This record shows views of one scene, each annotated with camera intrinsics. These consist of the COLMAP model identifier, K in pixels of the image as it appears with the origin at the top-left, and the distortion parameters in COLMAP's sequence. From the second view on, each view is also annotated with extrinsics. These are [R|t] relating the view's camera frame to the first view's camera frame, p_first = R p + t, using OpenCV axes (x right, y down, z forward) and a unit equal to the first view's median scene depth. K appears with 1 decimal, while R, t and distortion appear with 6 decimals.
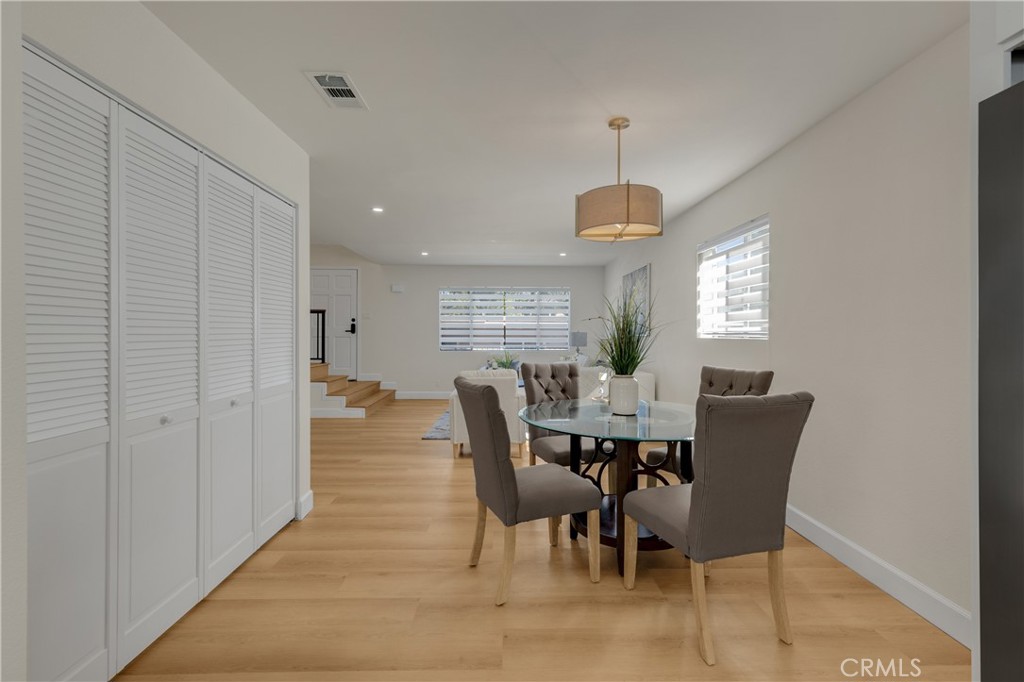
lens RADIAL K [[456.7, 0, 512.5], [0, 456.7, 334.4], [0, 0, 1]] dist [0.003595, -0.000203]
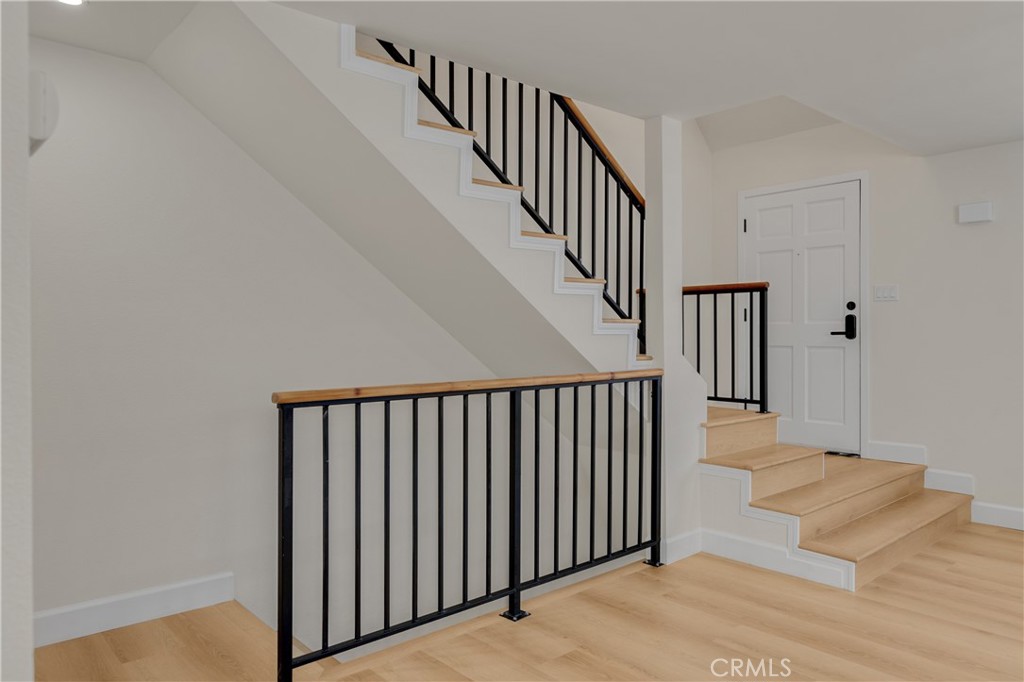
lens RADIAL K [[690.3, 0, 512.0], [0, 690.3, 341.0], [0, 0, 1]] dist [0.000423, -0.002166]
pose [[0.645403, -0.001386, -0.763841, -0.138424], [0.008622, 0.999948, 0.005471, -0.011089], [0.763793, -0.010117, 0.645382, 0.688581]]
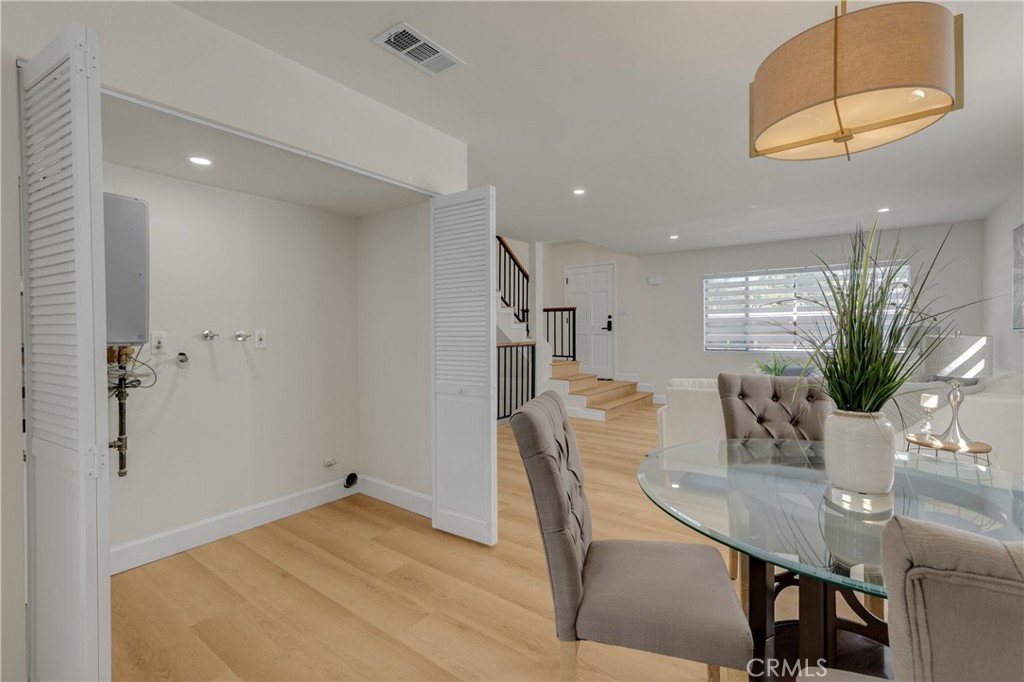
lens RADIAL K [[456.7, 0, 512.5], [0, 456.7, 334.4], [0, 0, 1]] dist [0.003595, -0.000203]
pose [[0.786614, -0.003467, -0.617436, 0.151754], [0.007607, 0.999963, 0.004076, -0.000099], [0.617398, -0.007903, 0.786611, 0.218422]]
